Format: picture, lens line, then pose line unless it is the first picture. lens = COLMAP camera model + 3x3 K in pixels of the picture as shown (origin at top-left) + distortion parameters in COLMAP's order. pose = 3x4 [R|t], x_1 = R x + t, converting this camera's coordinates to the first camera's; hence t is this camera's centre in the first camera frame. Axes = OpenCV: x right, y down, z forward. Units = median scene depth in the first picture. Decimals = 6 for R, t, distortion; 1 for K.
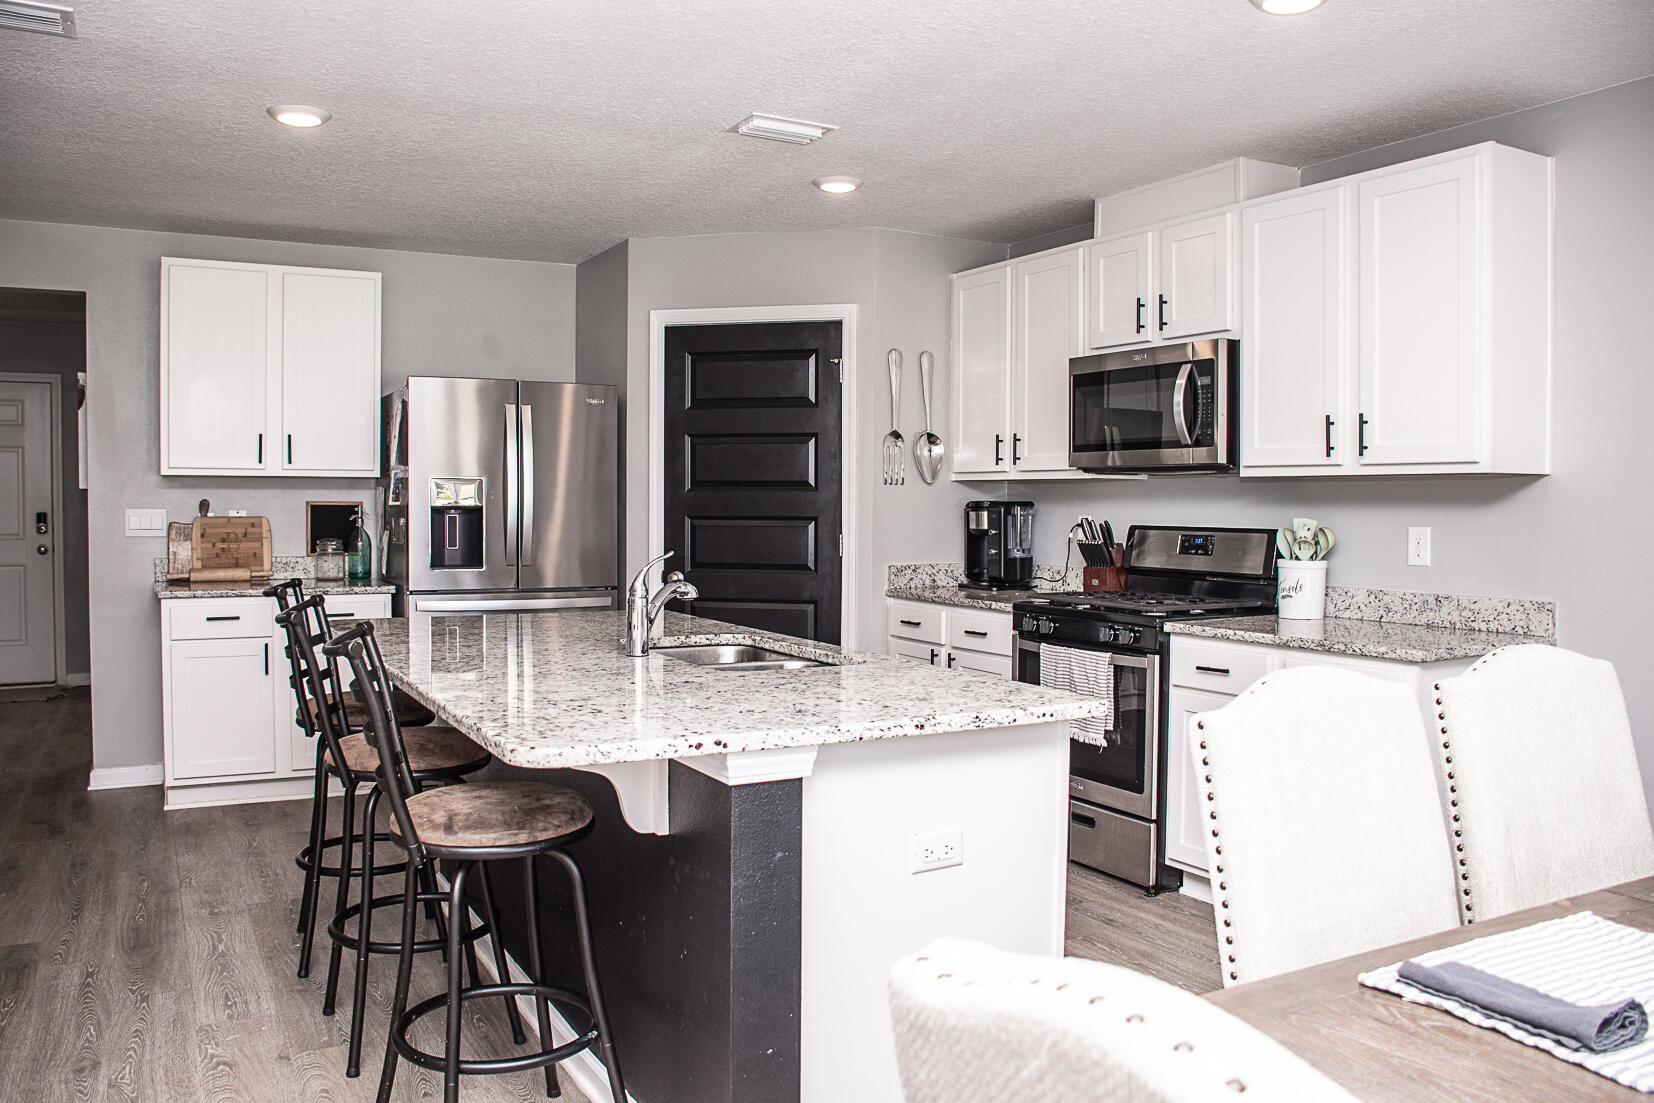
lens RADIAL K [[1286.9, 0, 822.6], [0, 1286.9, 544.5], [0, 0, 1]] dist [-0.153013, 0.106212]
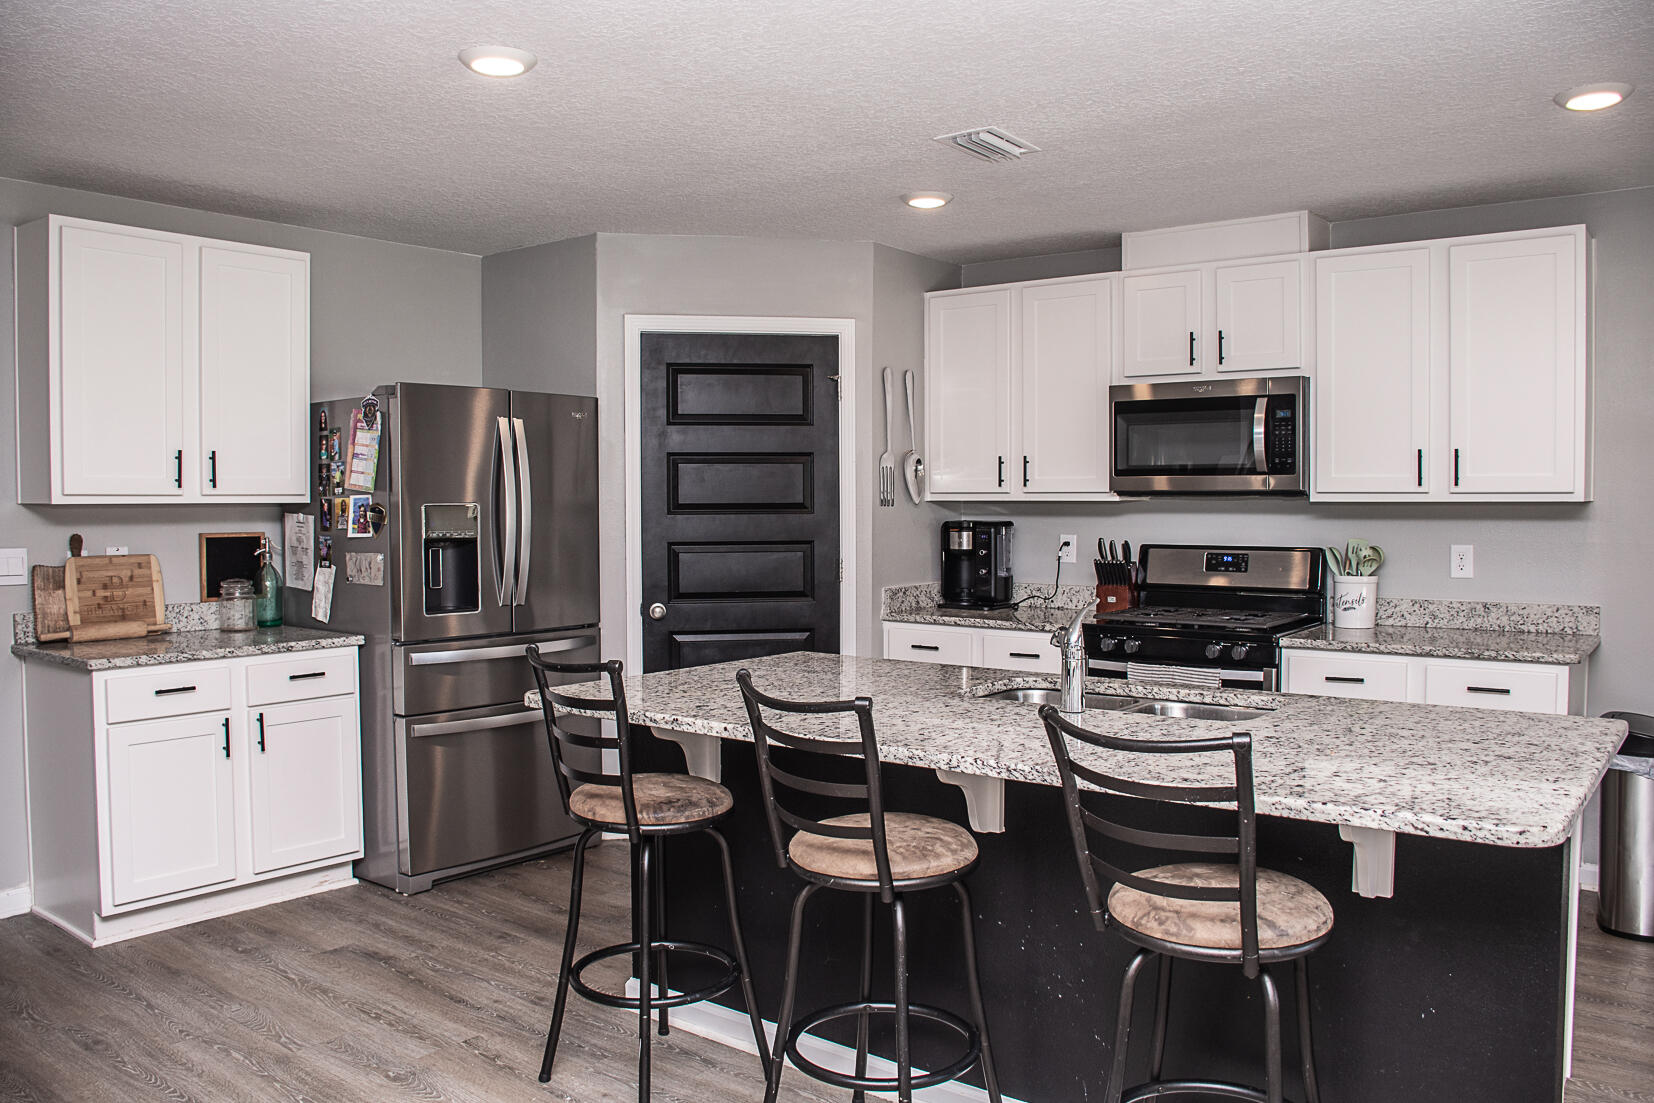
lens RADIAL K [[1286.9, 0, 822.6], [0, 1286.9, 544.5], [0, 0, 1]] dist [-0.153013, 0.106212]
pose [[0.917979, -0.022681, 0.395980, -0.430264], [0.021732, 0.999740, 0.006884, -0.028698], [-0.396034, 0.002286, 0.918233, 0.139520]]
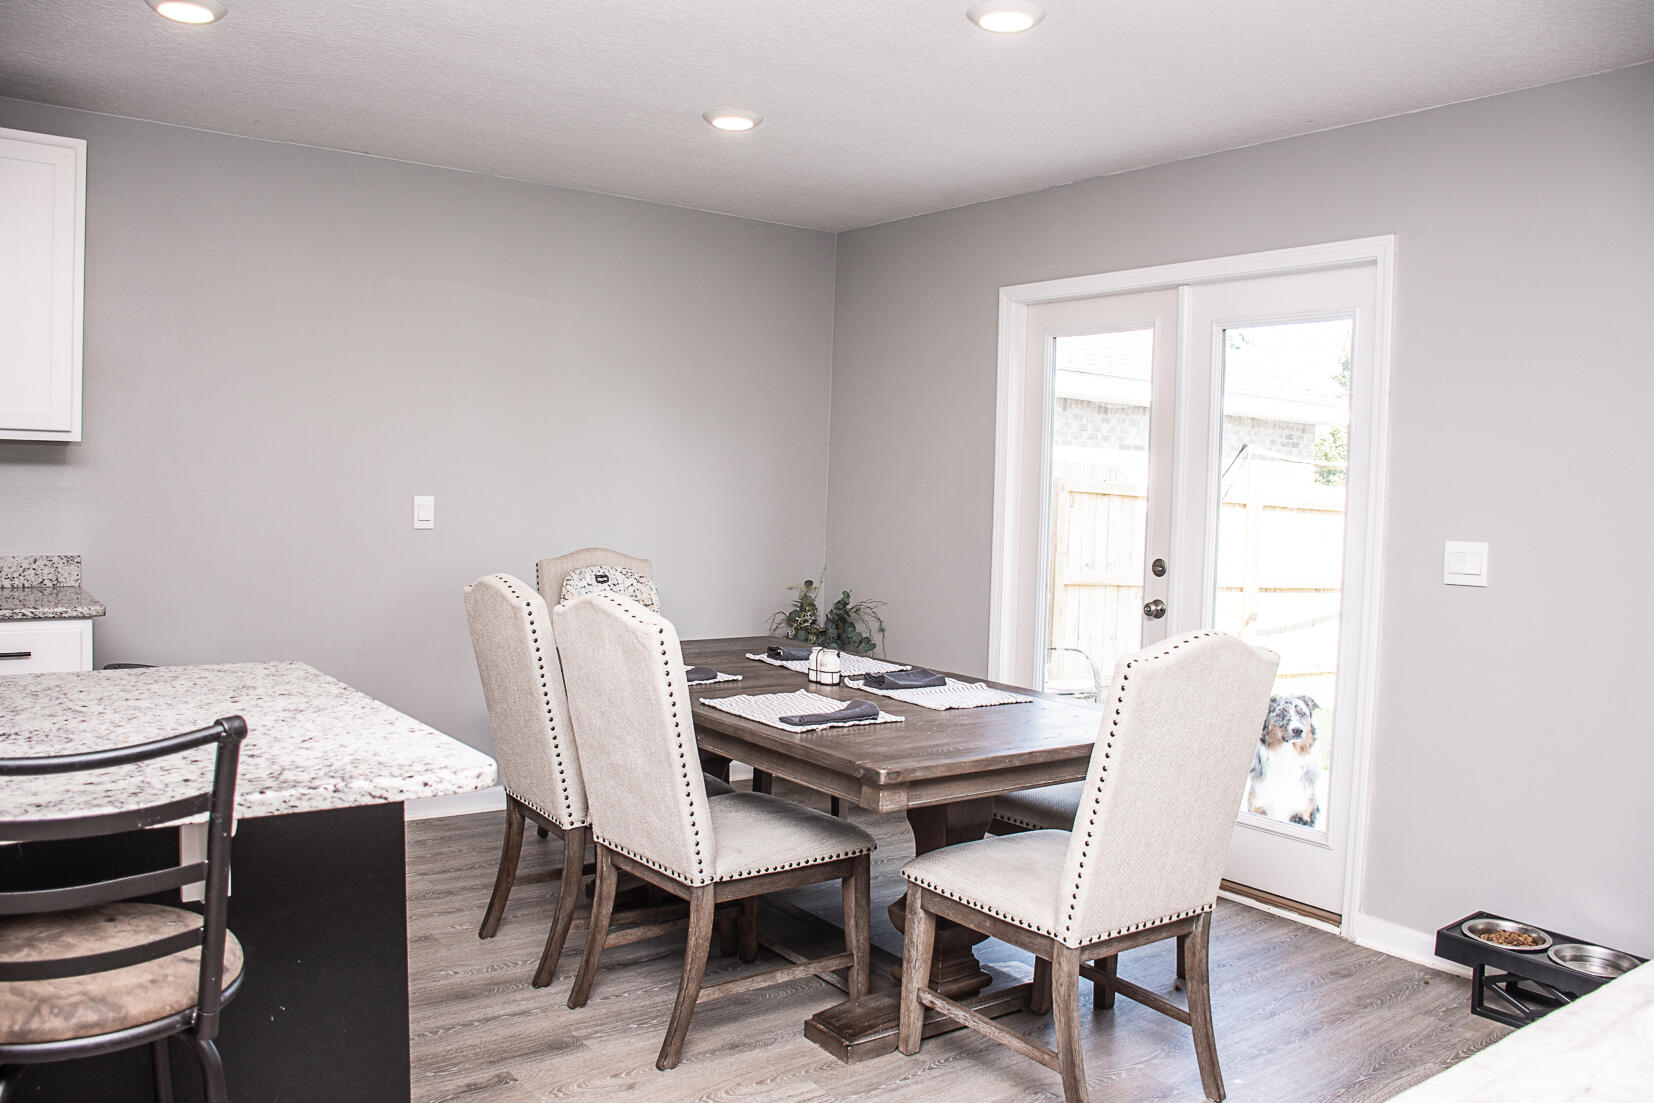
lens RADIAL K [[1286.9, 0, 822.6], [0, 1286.9, 544.5], [0, 0, 1]] dist [-0.153013, 0.106212]
pose [[-0.132307, -0.056400, 0.989603, -0.454174], [0.000342, 0.998377, 0.056946, -0.020182], [-0.991209, 0.007873, -0.132073, 0.345549]]
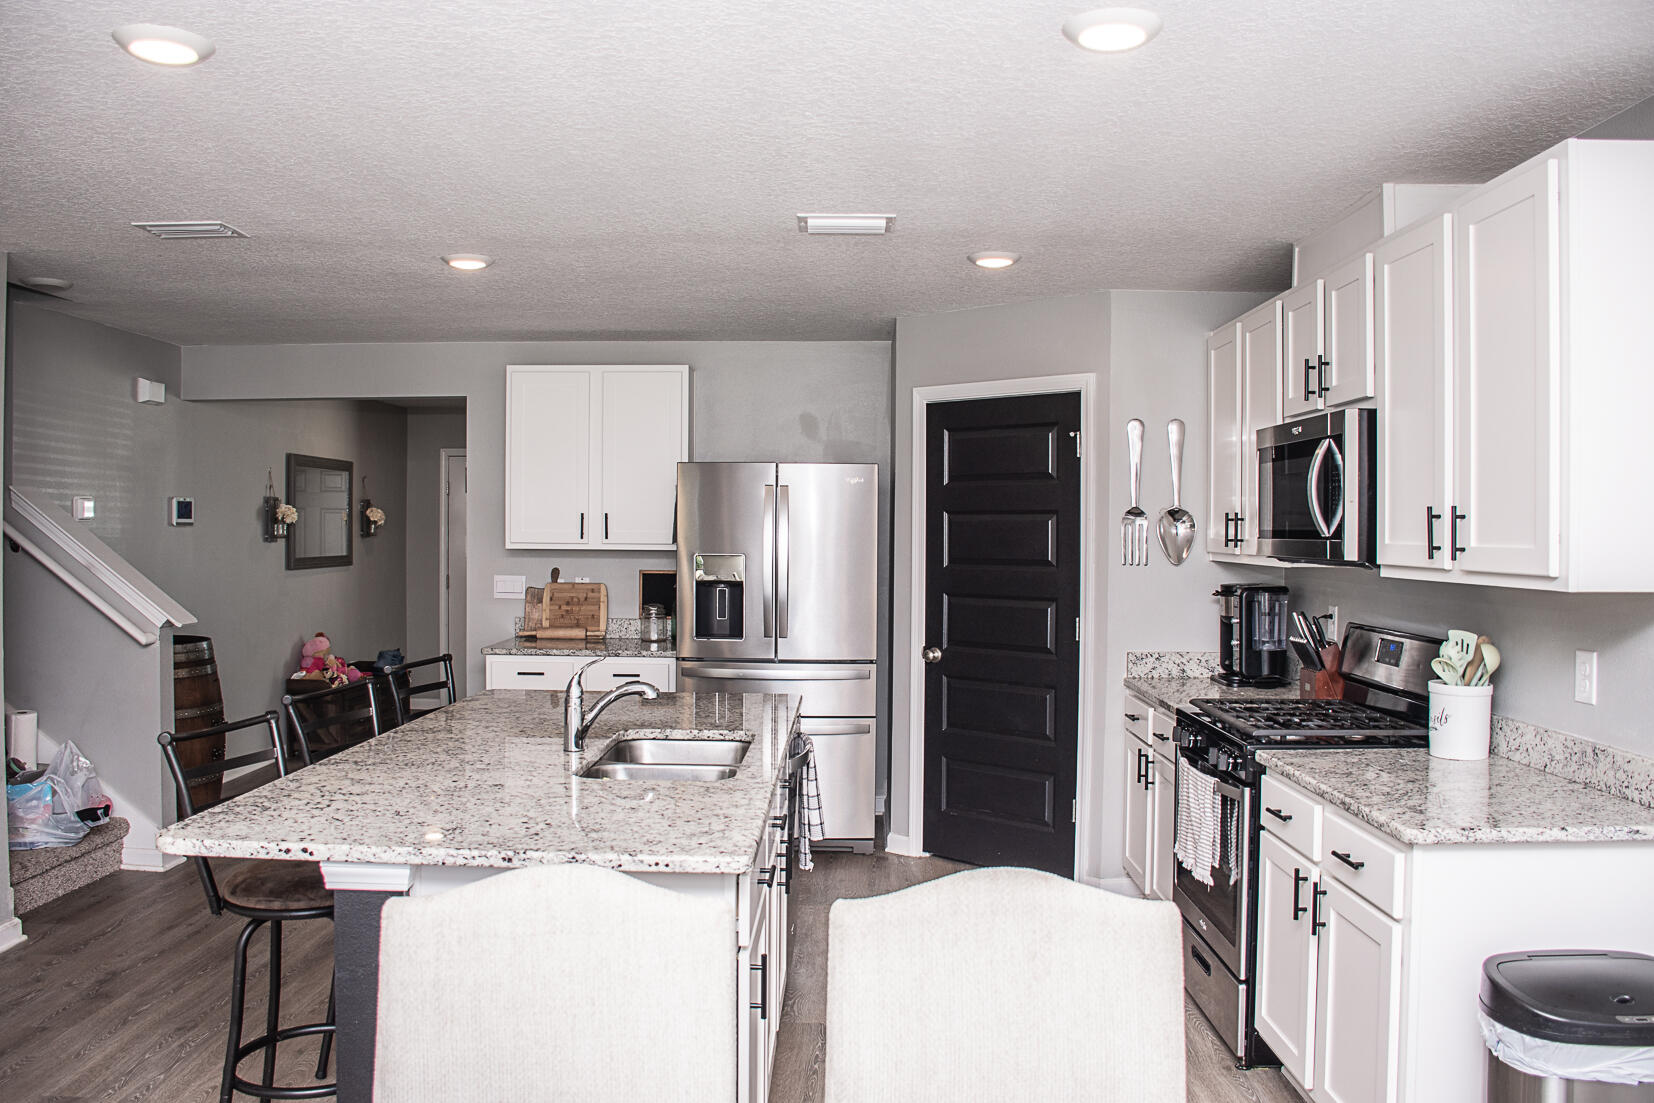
lens RADIAL K [[1286.9, 0, 822.6], [0, 1286.9, 544.5], [0, 0, 1]] dist [-0.153013, 0.106212]
pose [[0.863767, 0.006032, -0.503856, 0.369581], [-0.018619, 0.999628, -0.019951, -0.044560], [0.503548, 0.026614, 0.863557, 0.106932]]
